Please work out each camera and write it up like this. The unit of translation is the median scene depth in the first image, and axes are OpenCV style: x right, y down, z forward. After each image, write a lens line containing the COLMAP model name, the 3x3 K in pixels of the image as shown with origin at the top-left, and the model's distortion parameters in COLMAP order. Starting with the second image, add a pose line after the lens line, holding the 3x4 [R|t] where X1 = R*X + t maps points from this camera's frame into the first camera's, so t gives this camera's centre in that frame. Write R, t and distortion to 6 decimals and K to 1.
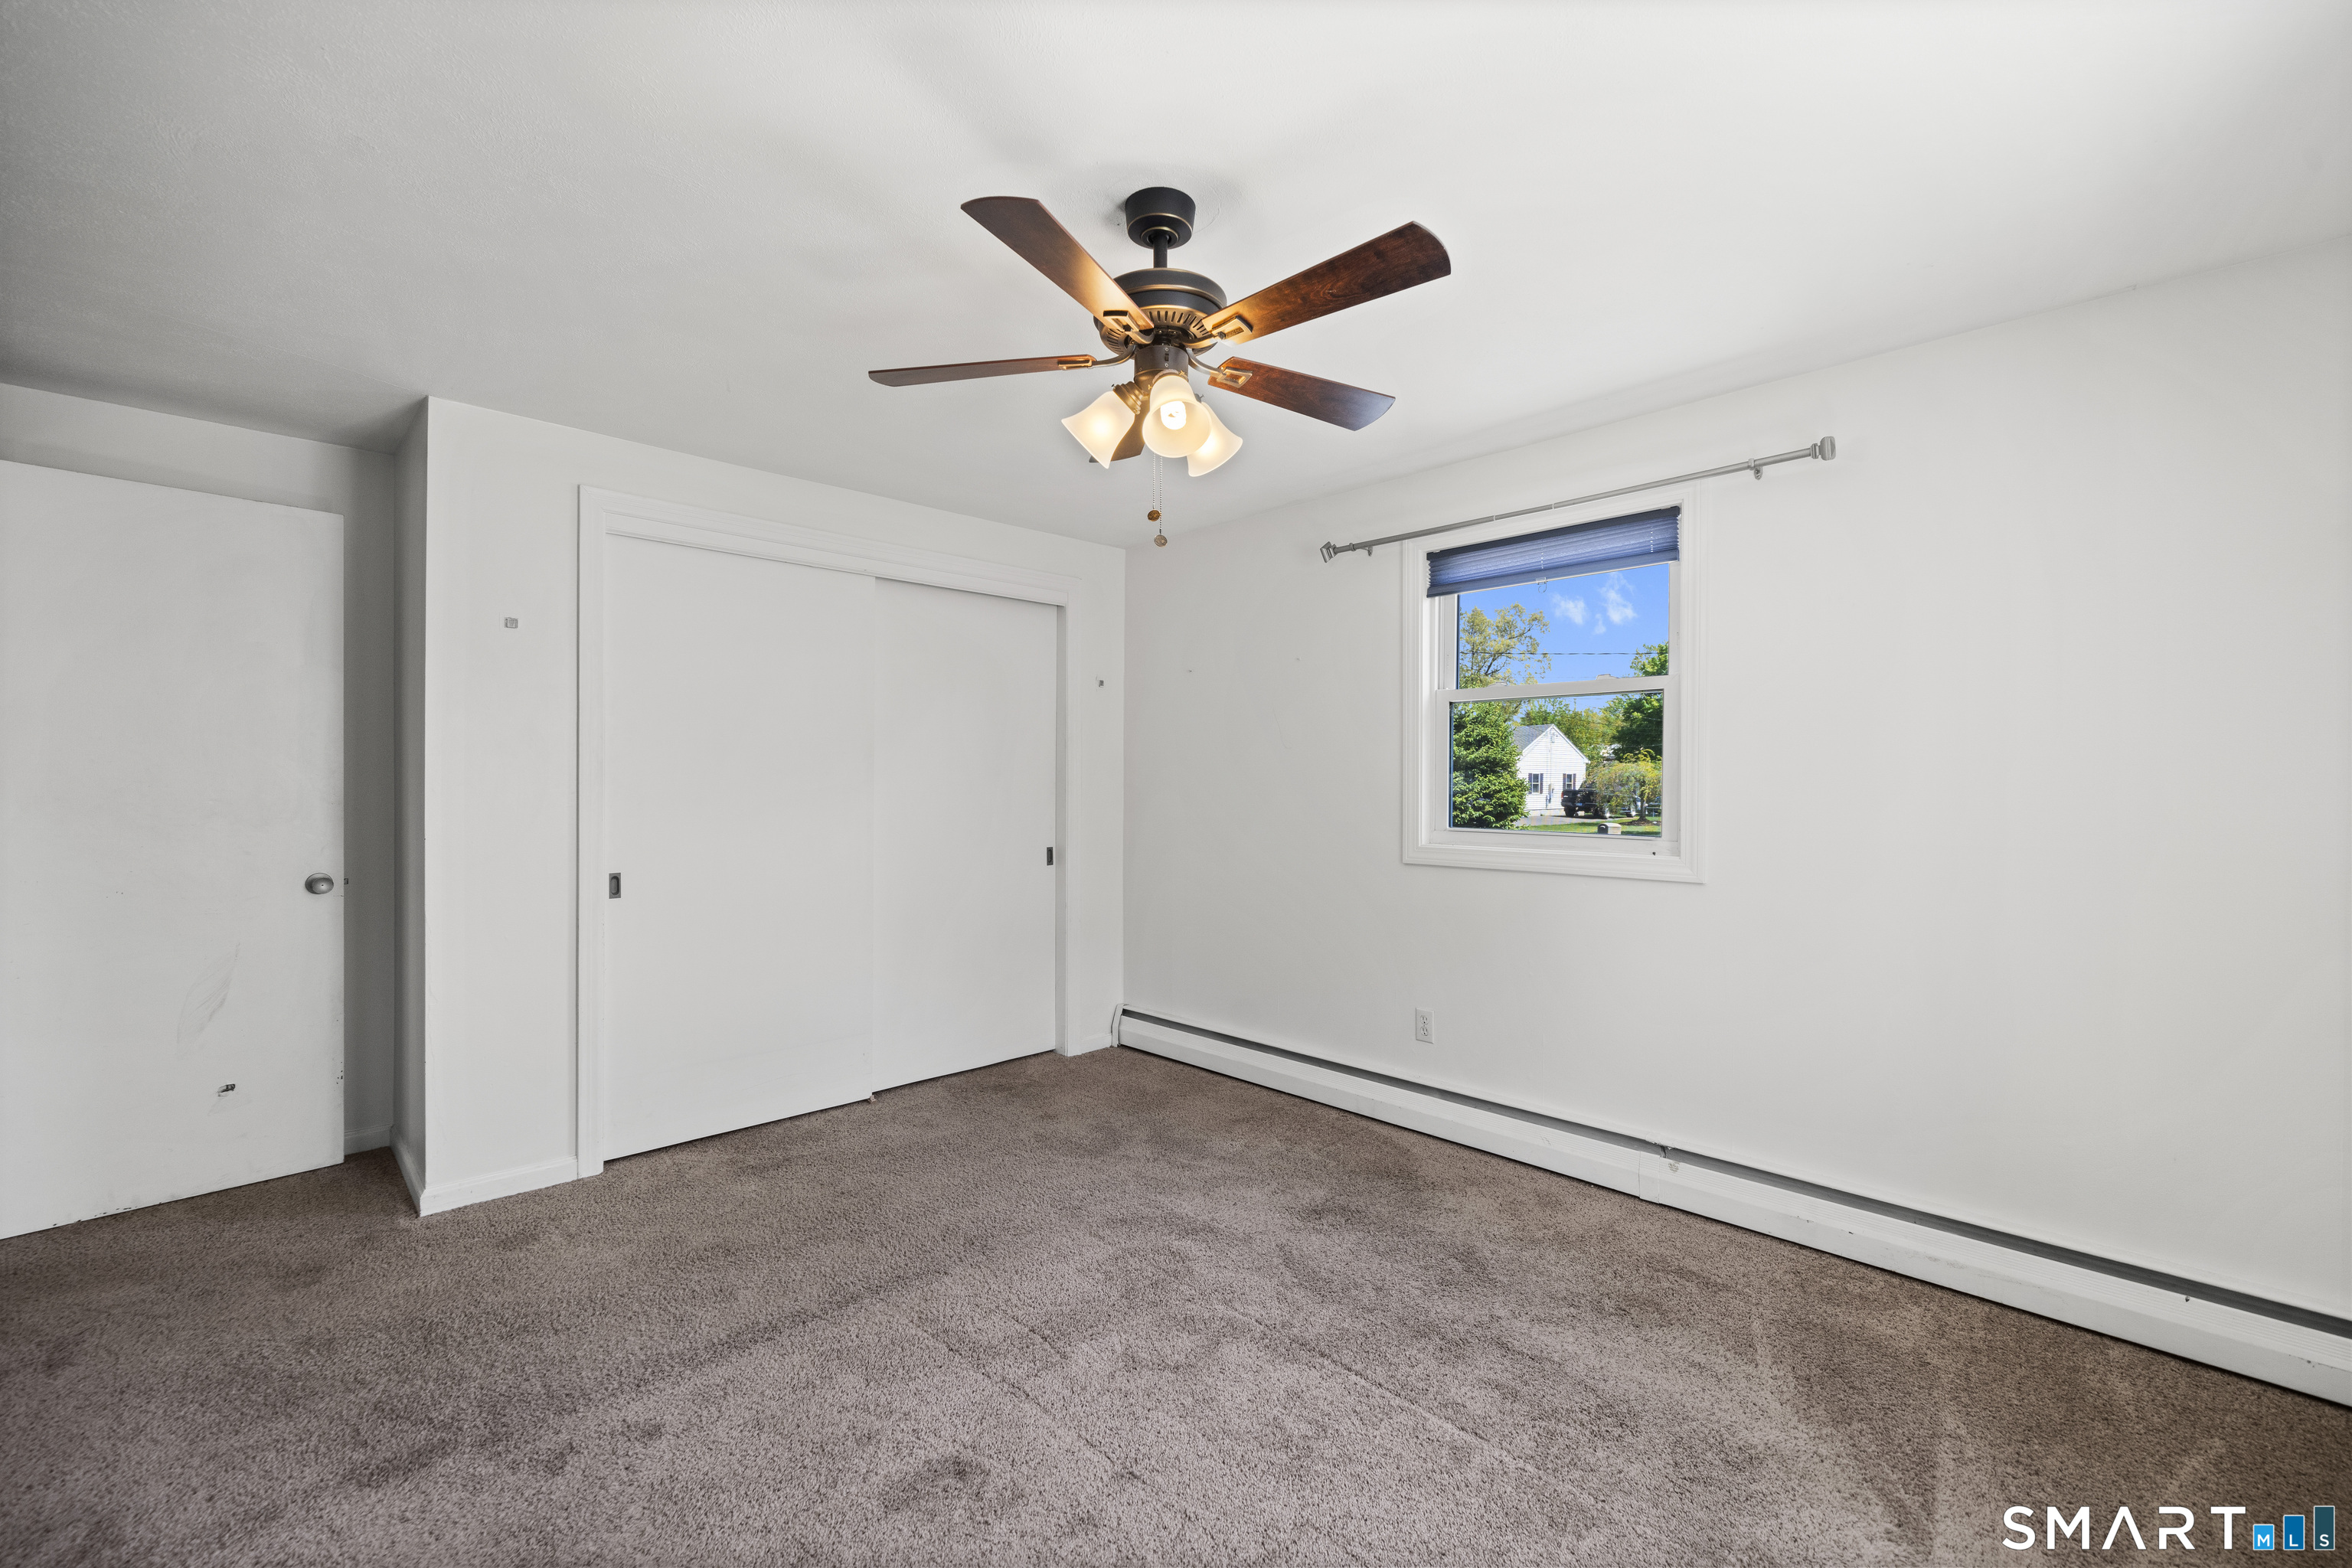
lens RADIAL K [[962.3, 0, 1158.3], [0, 962.3, 781.6], [0, 0, 1]] dist [-0.002289, -0.001482]
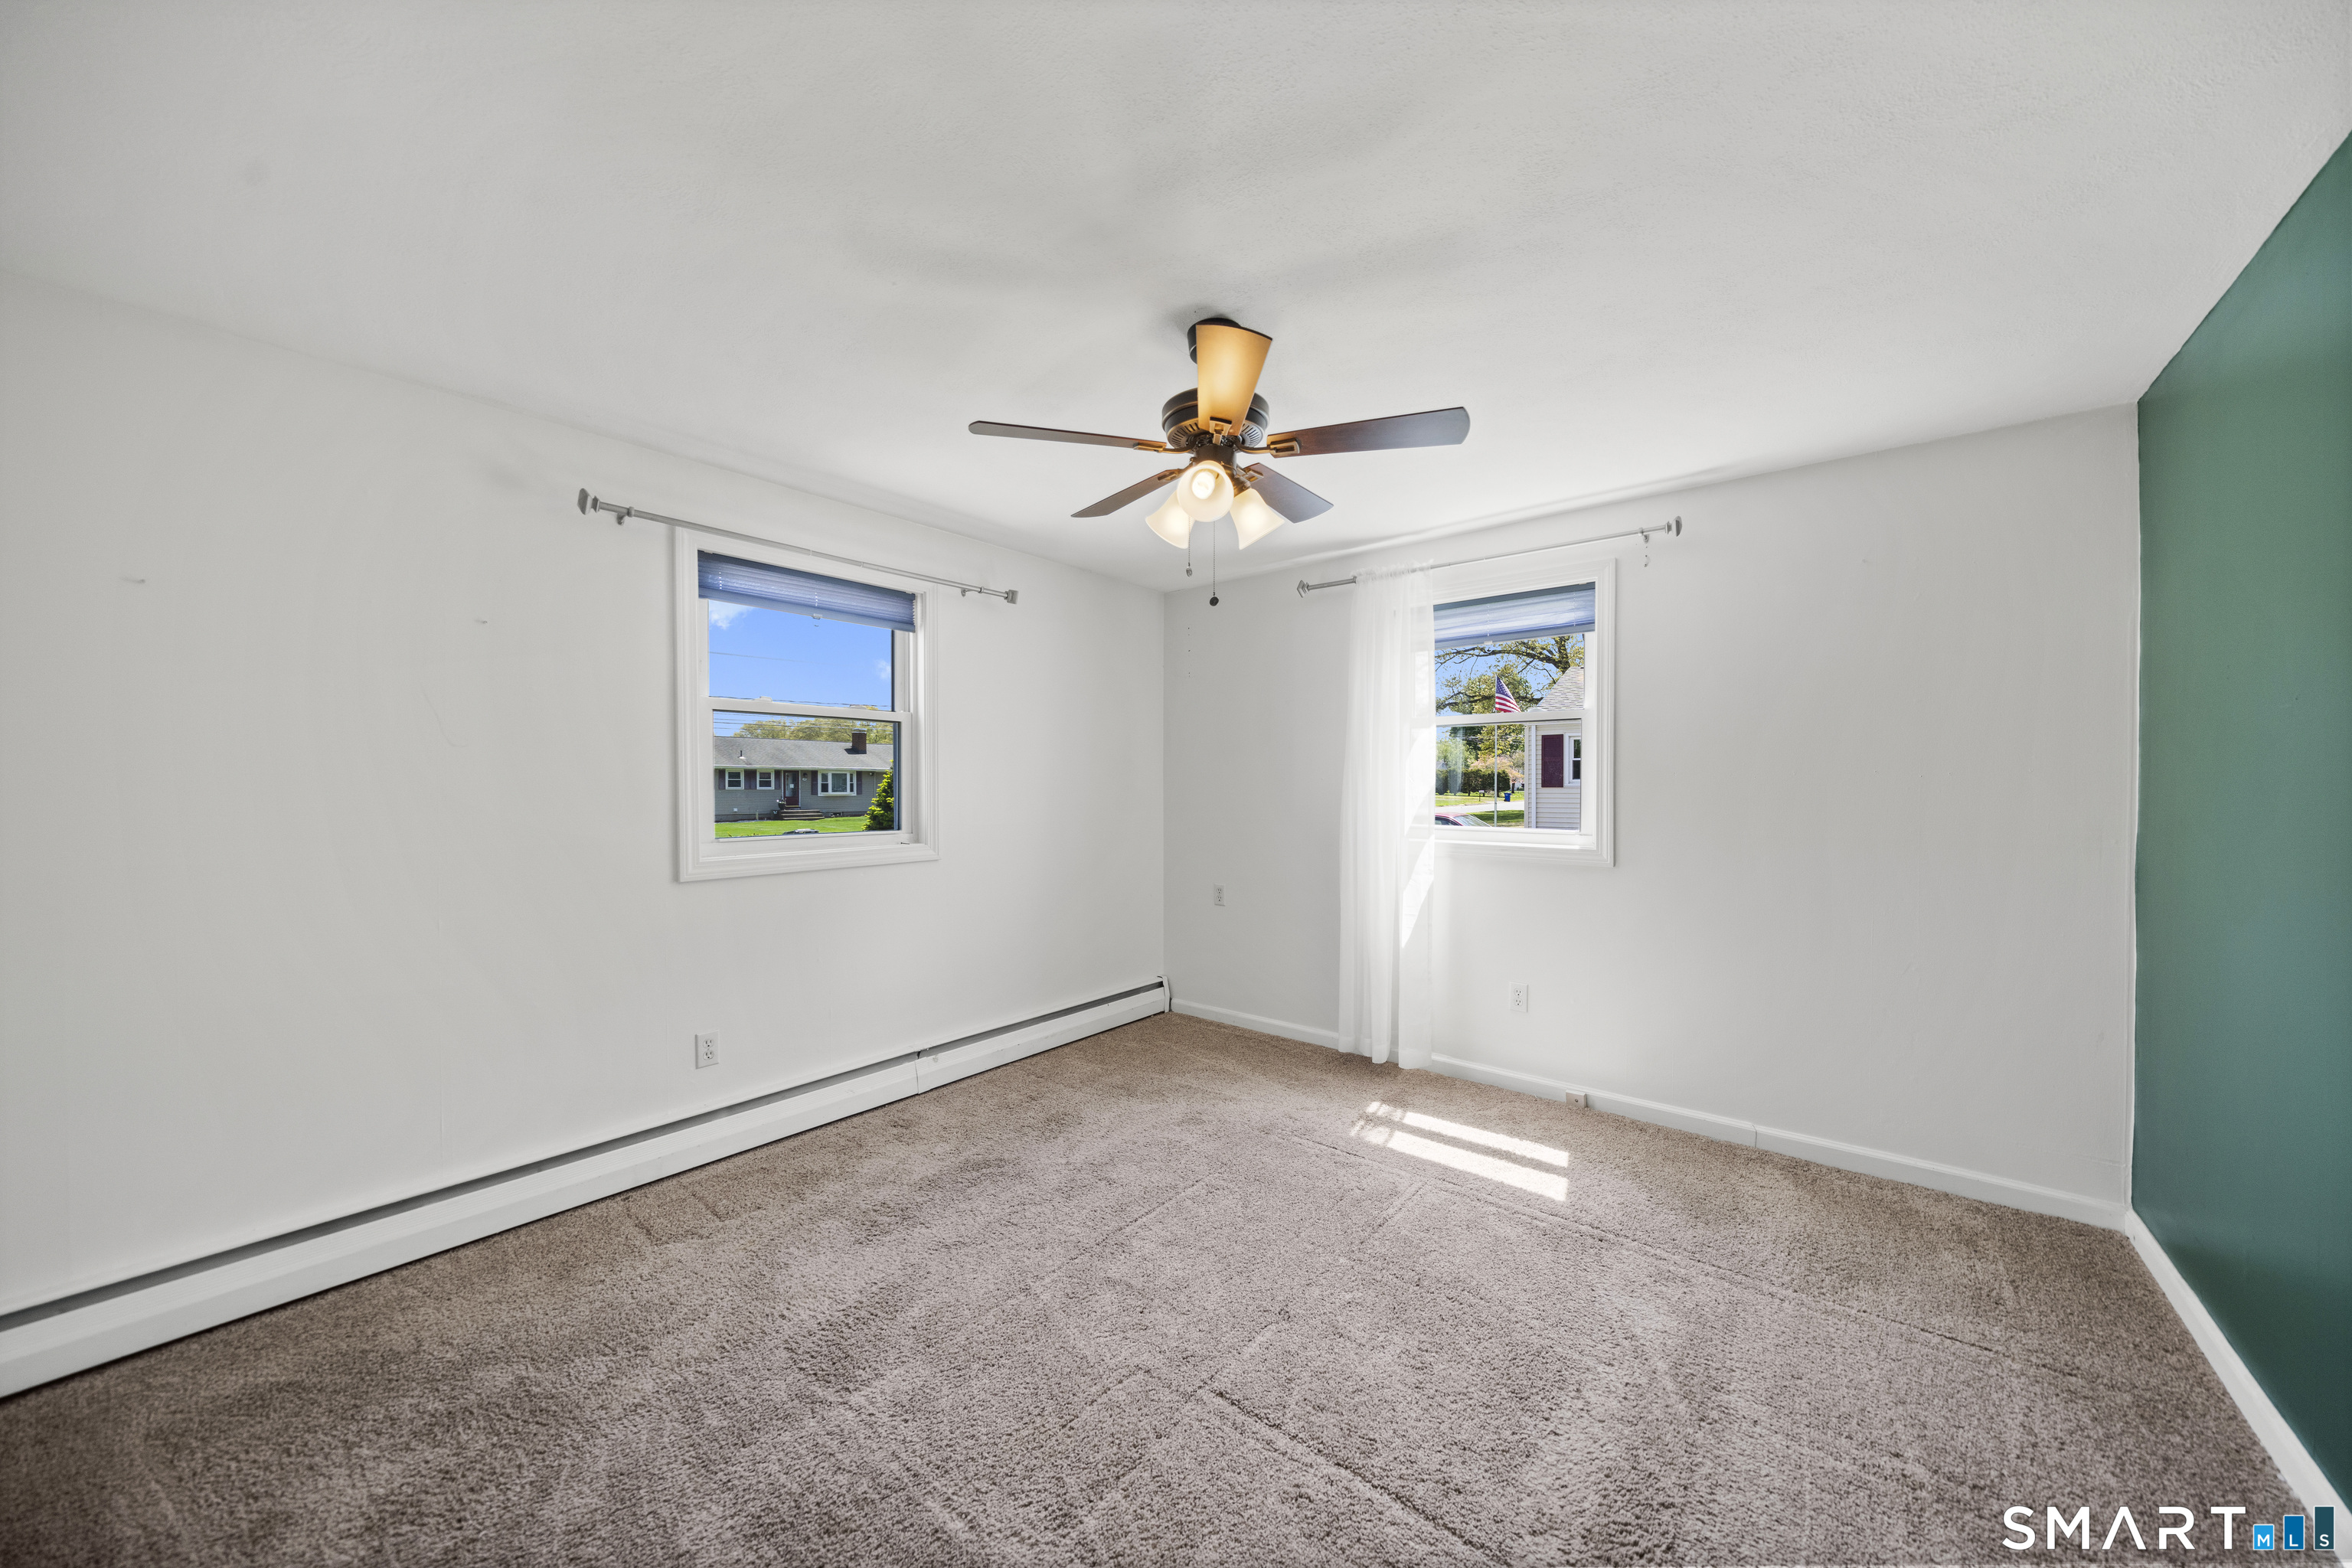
lens RADIAL K [[810.0, 0, 1162.7], [0, 810.0, 788.6], [0, 0, 1]] dist [-0.004529, -0.000025]
pose [[-0.102310, -0.006245, 0.994733, -0.676616], [0.002432, 0.999976, 0.006528, -0.009094], [-0.994750, 0.003087, -0.102292, 0.764440]]
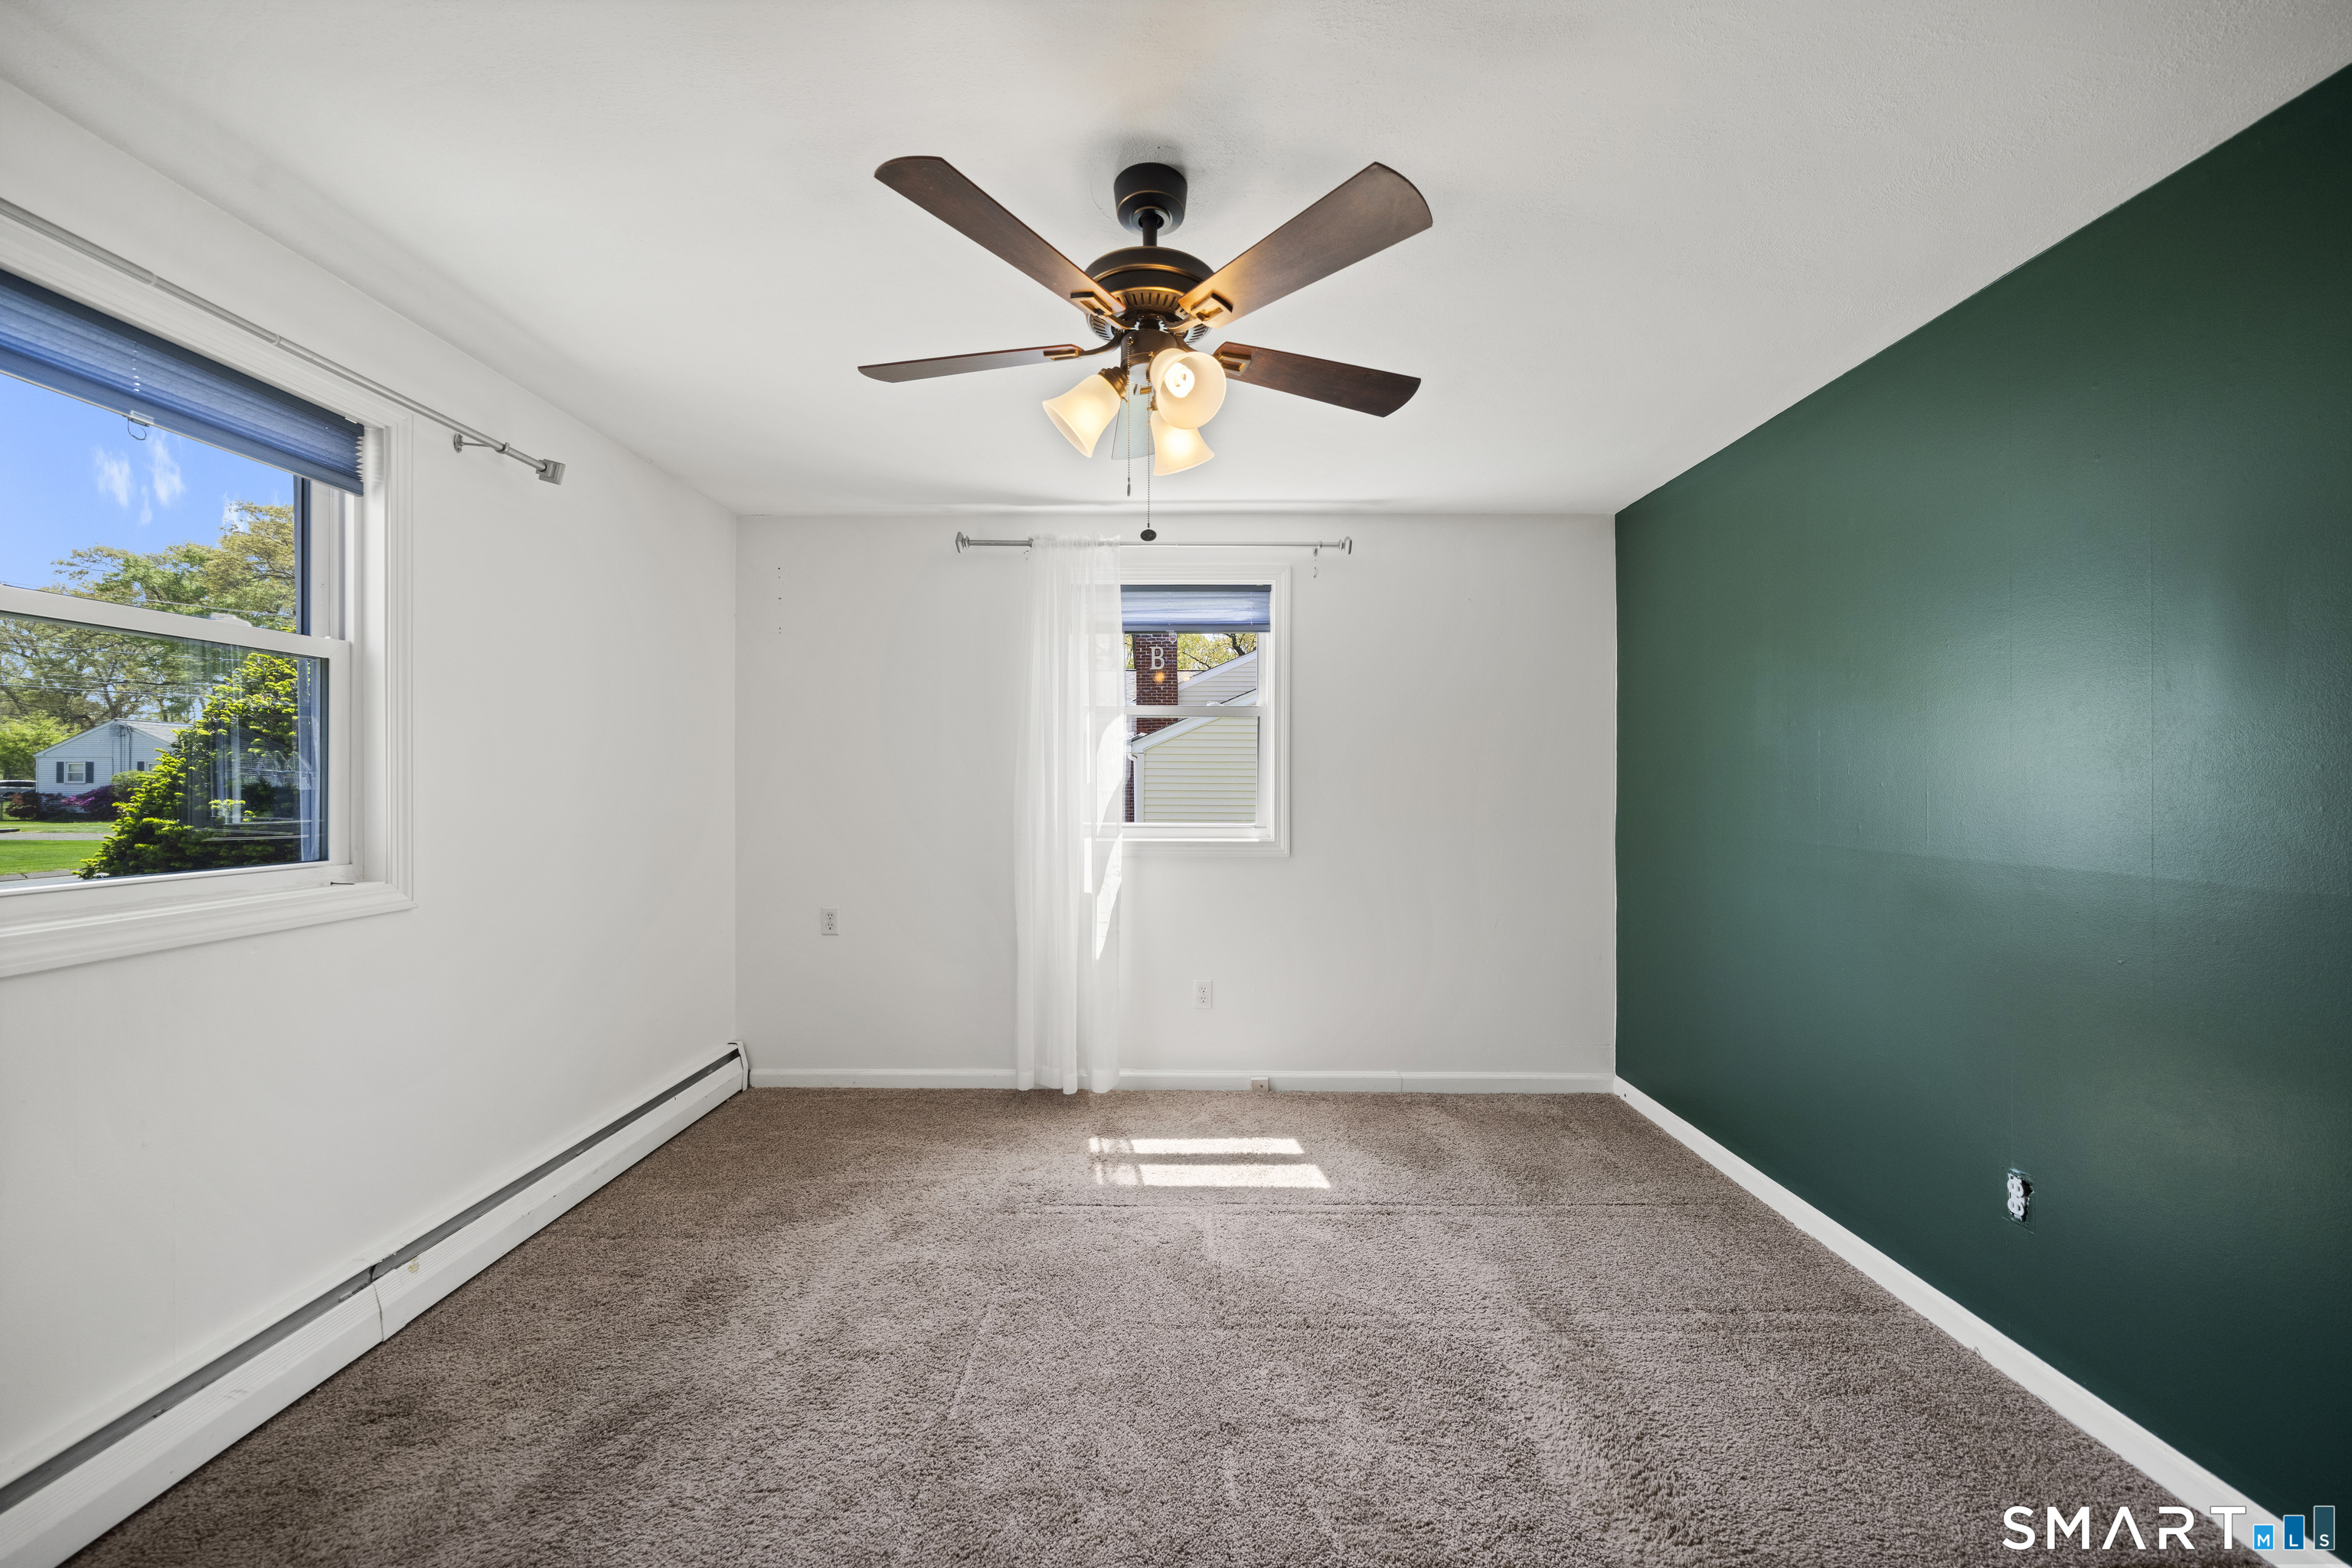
lens RADIAL K [[860.6, 0, 1174.1], [0, 860.6, 780.9], [0, 0, 1]] dist [-0.002530, -0.000826]
pose [[-0.711091, -0.002718, 0.703095, -0.401915], [-0.001643, 0.999996, 0.002204, -0.005822], [-0.703098, 0.000412, -0.711093, 1.034353]]
